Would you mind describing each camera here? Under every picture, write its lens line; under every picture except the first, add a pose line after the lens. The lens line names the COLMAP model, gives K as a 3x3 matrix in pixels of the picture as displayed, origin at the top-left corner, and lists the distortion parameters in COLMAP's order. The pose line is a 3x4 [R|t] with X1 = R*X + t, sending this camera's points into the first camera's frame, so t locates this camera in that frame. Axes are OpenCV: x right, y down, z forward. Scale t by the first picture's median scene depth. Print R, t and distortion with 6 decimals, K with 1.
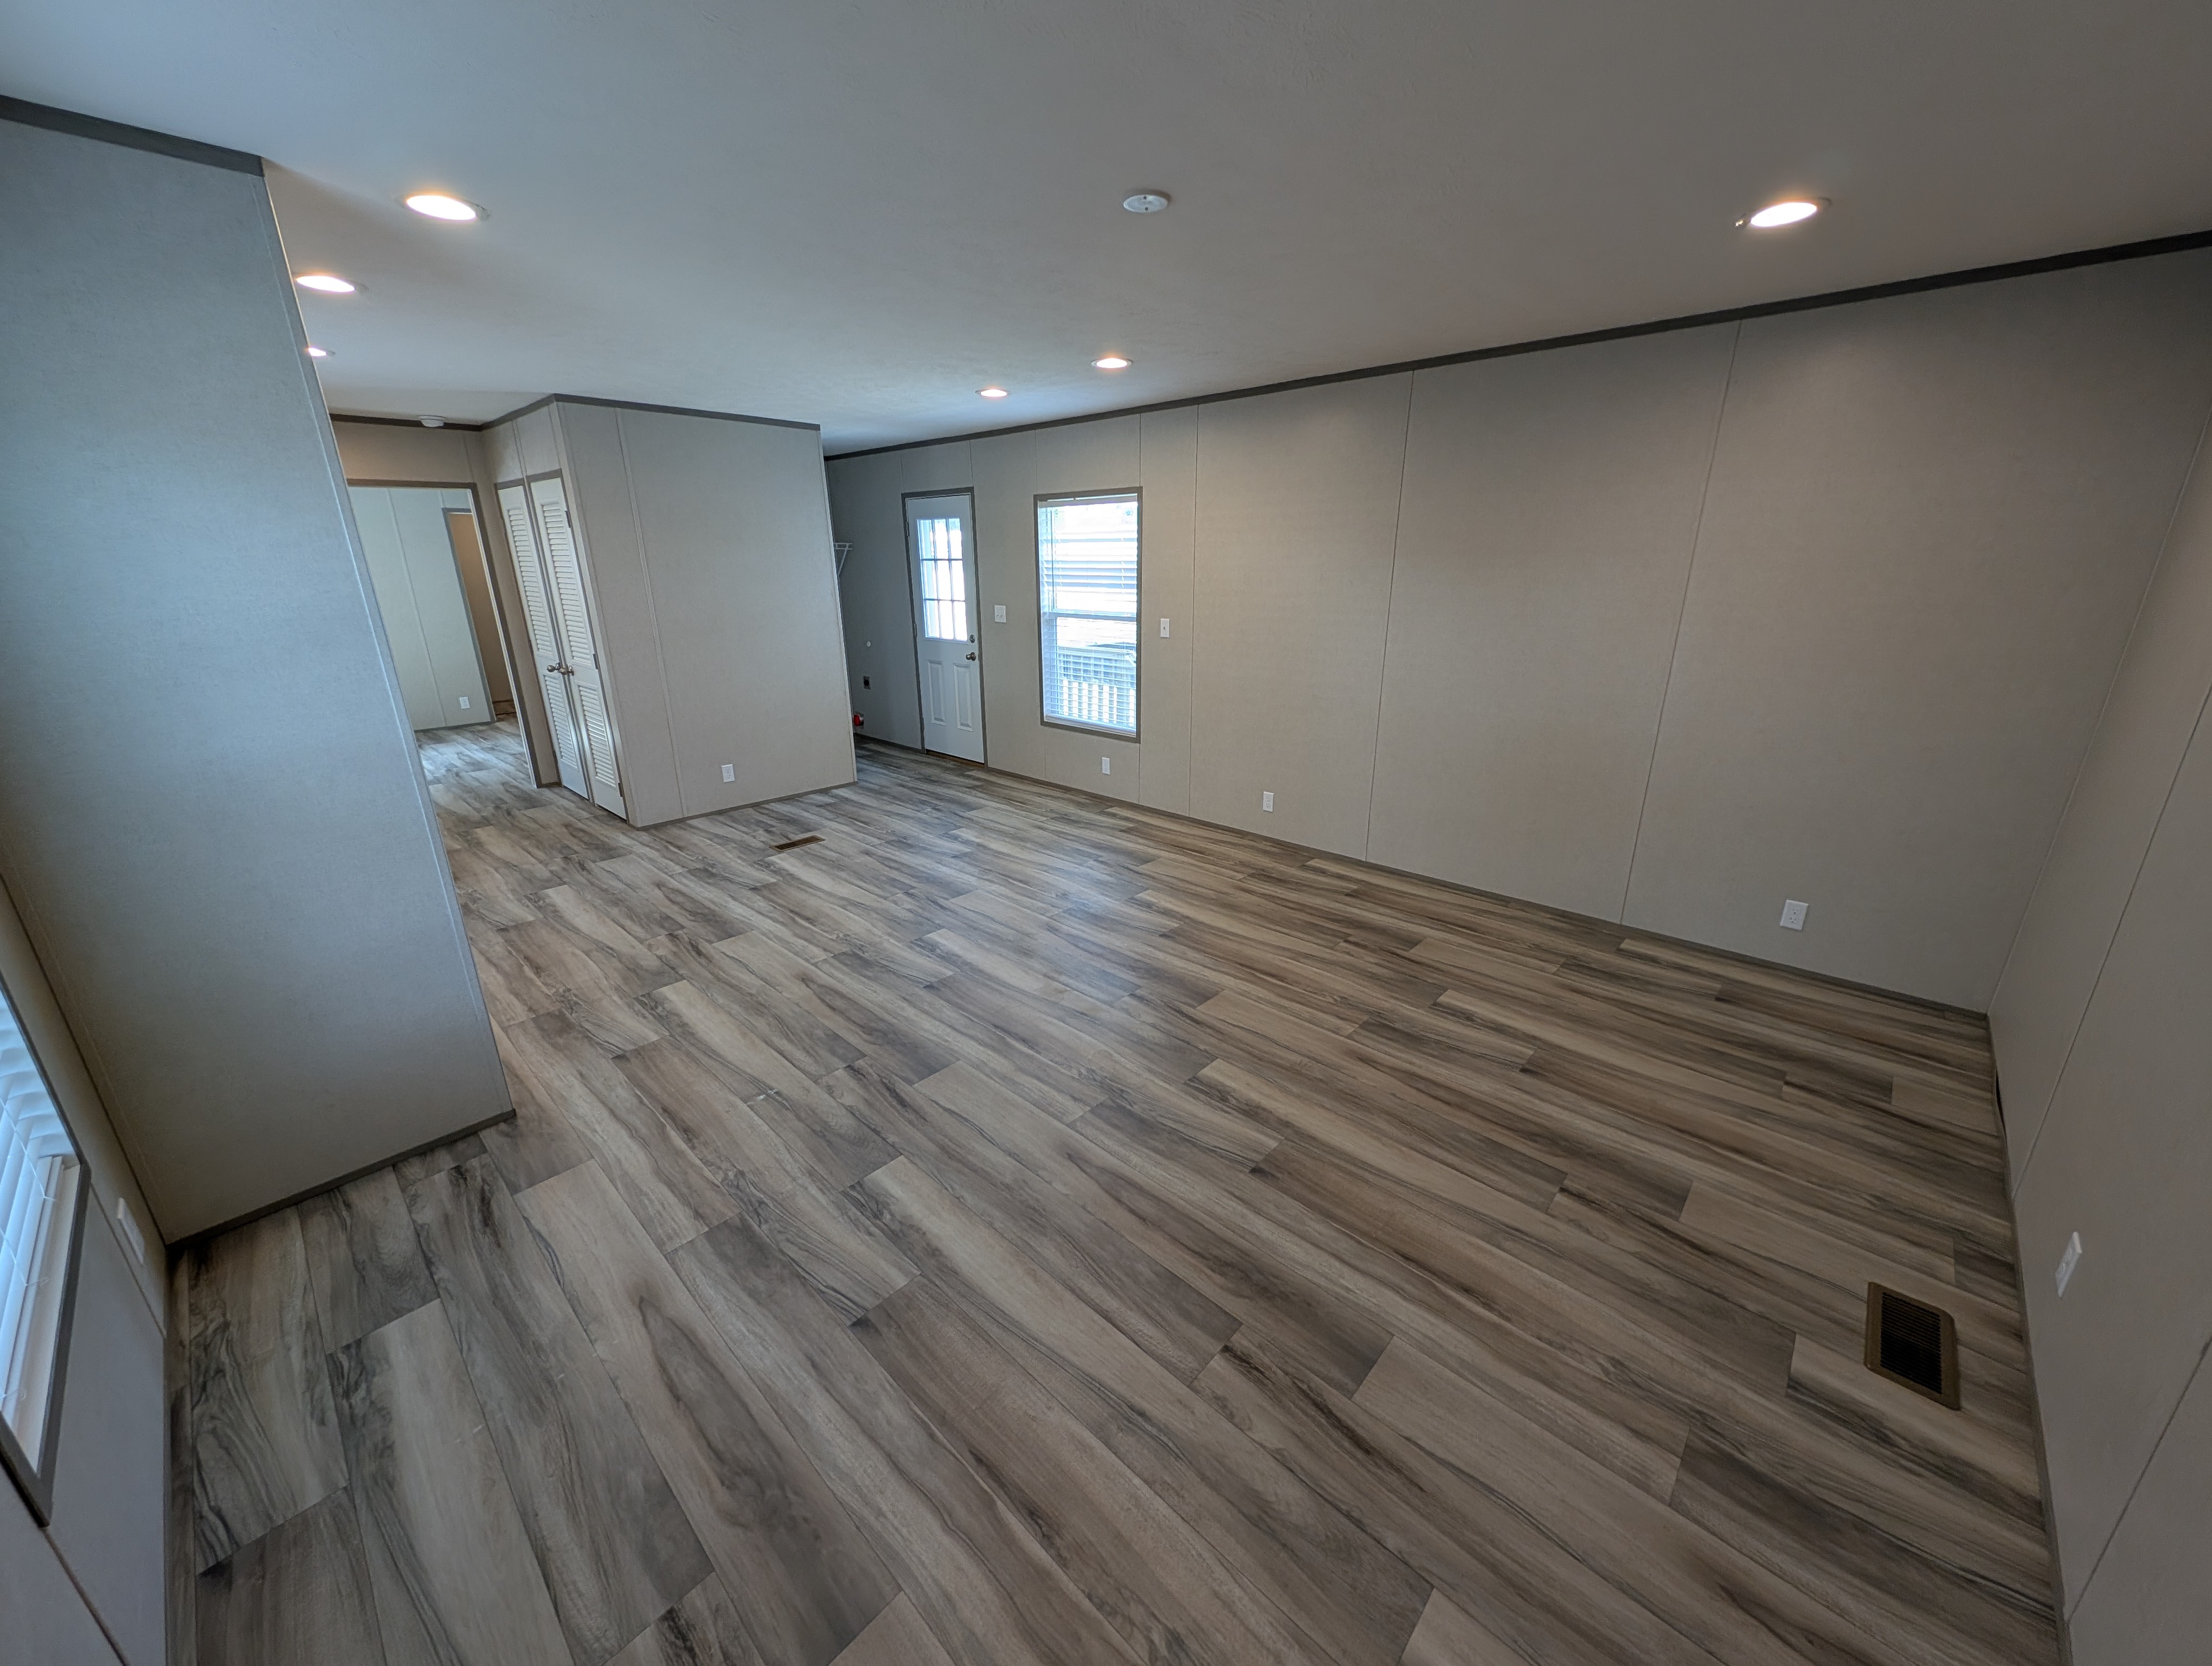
lens RADIAL K [[834.3, 0, 1116.7], [0, 834.3, 830.9], [0, 0, 1]] dist [0.007243, -0.004246]
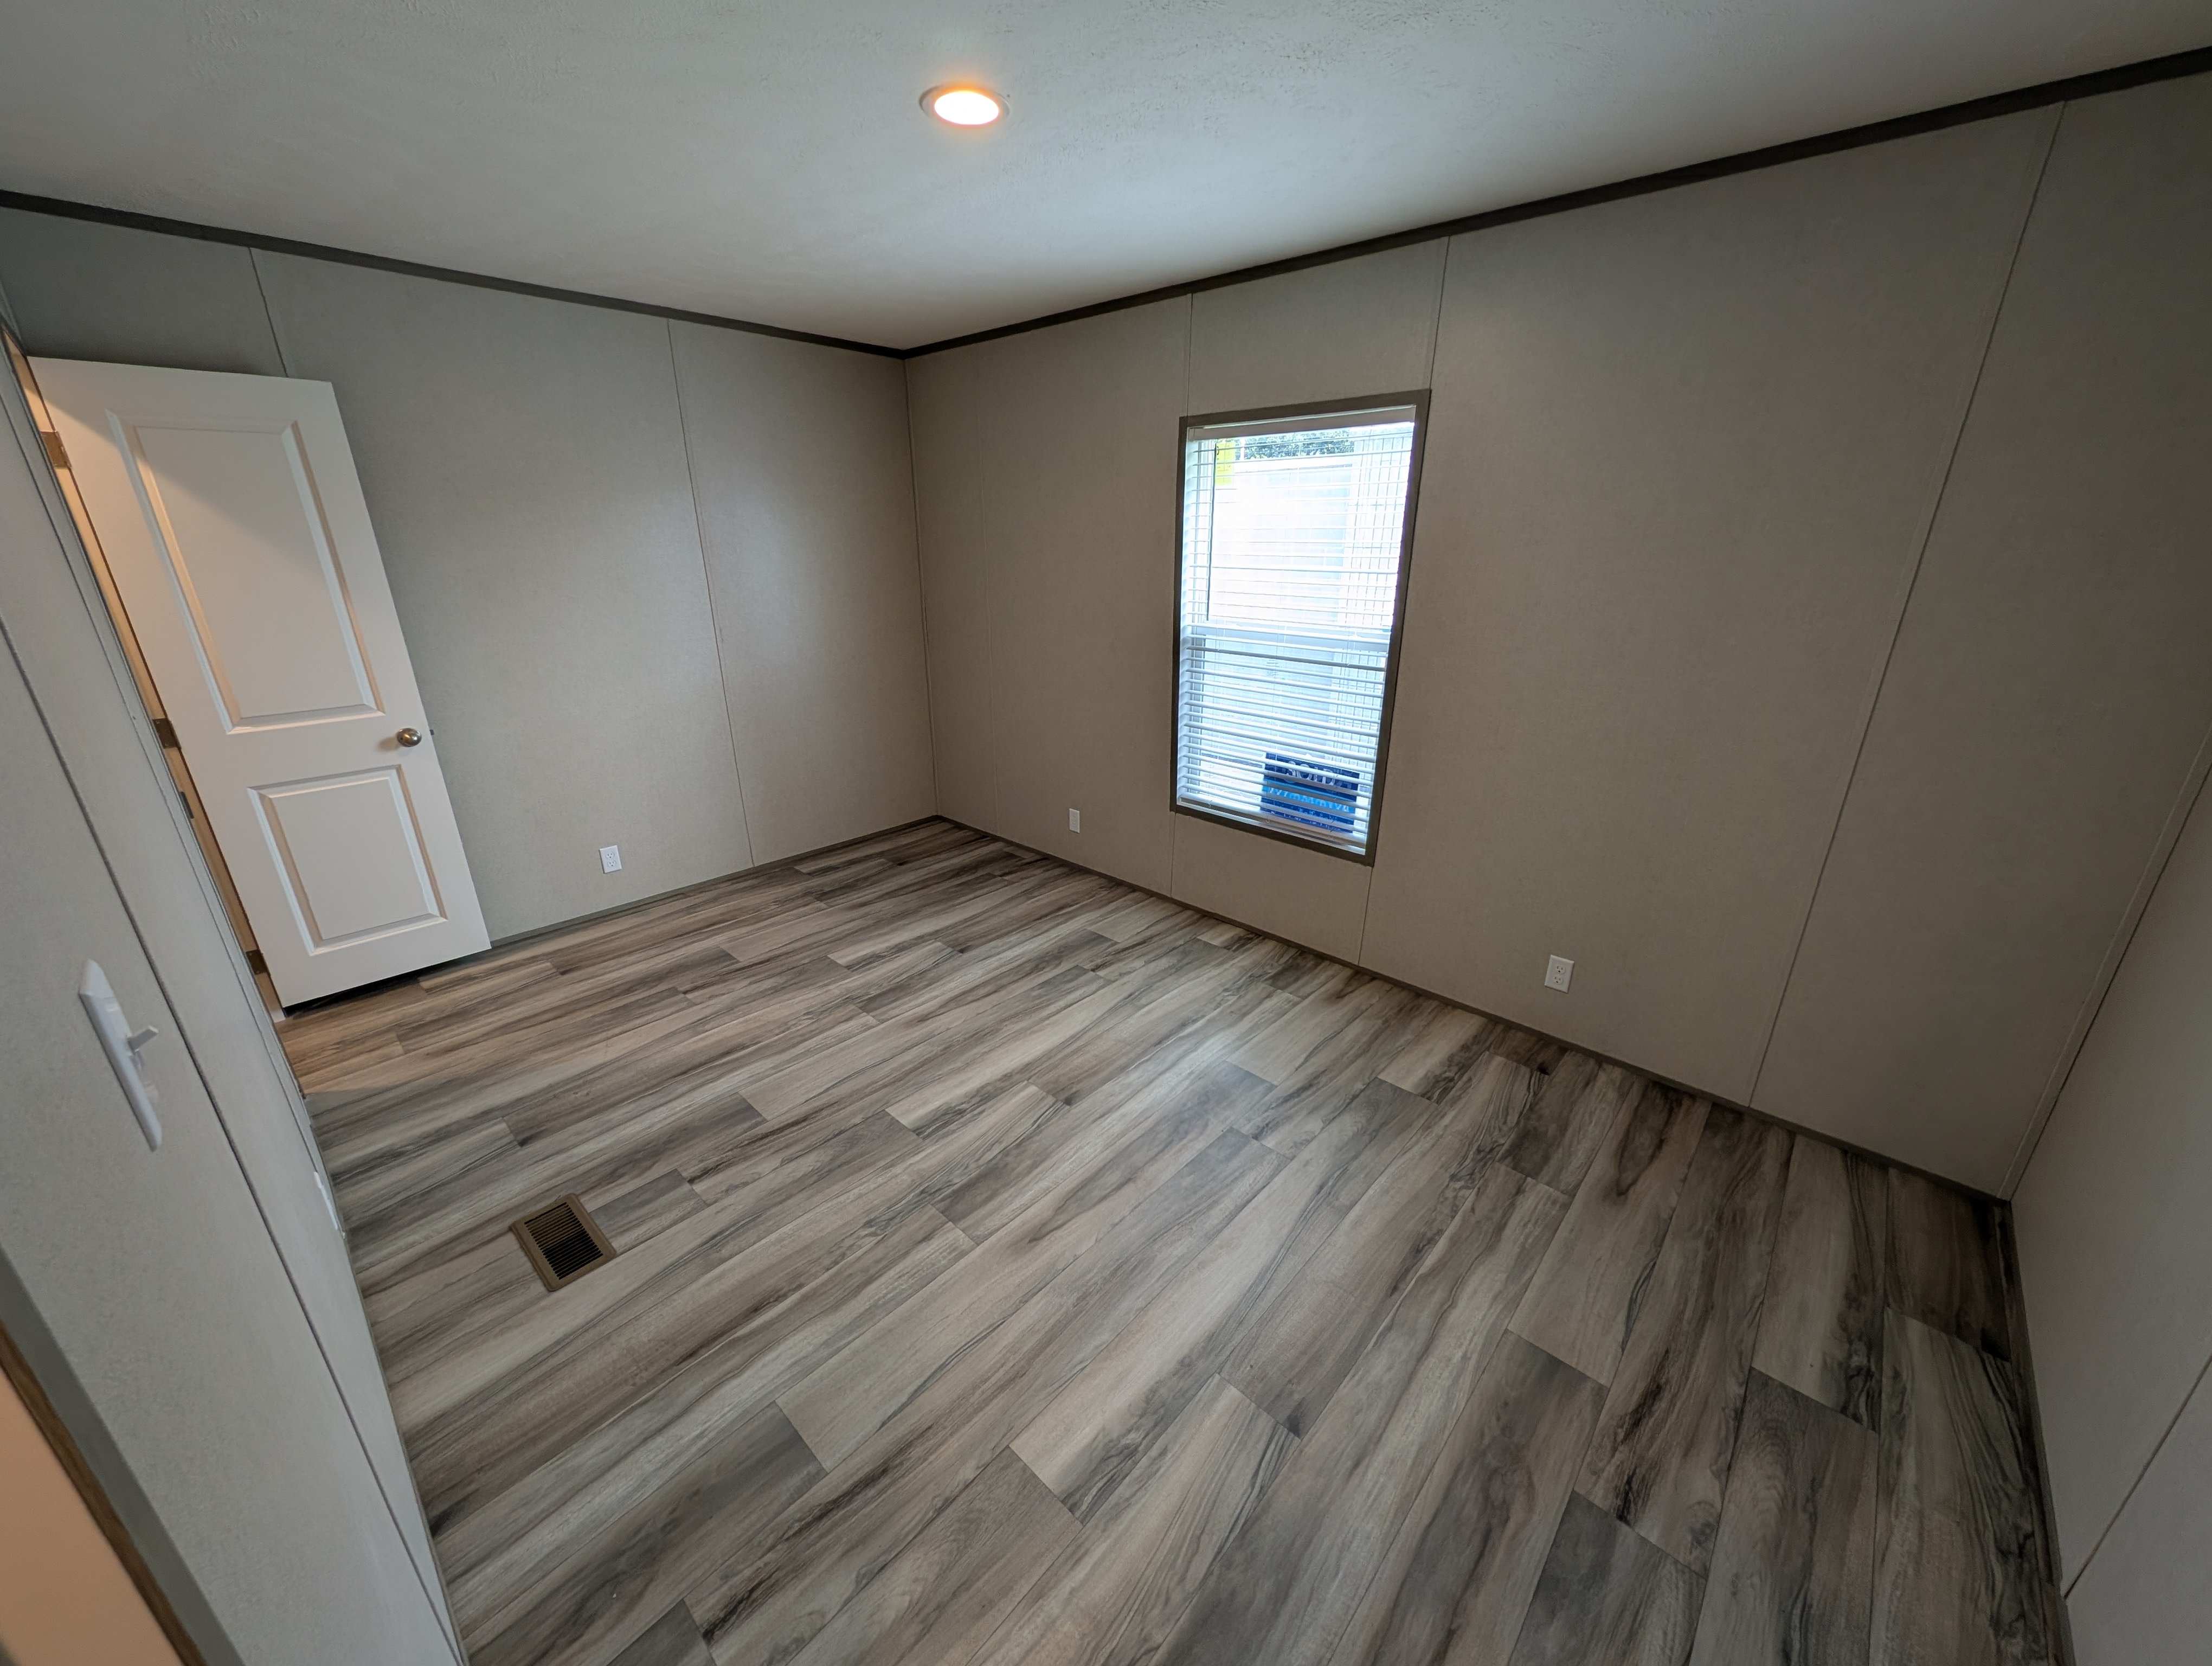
lens RADIAL K [[834.3, 0, 1095.7], [0, 834.3, 797.9], [0, 0, 1]] dist [0.007243, -0.004246]
pose [[0.005326, -0.294437, 0.955656, -0.896224], [0.305553, 0.910443, 0.278804, -0.295487], [-0.952160, 0.290518, 0.094815, 0.875348]]
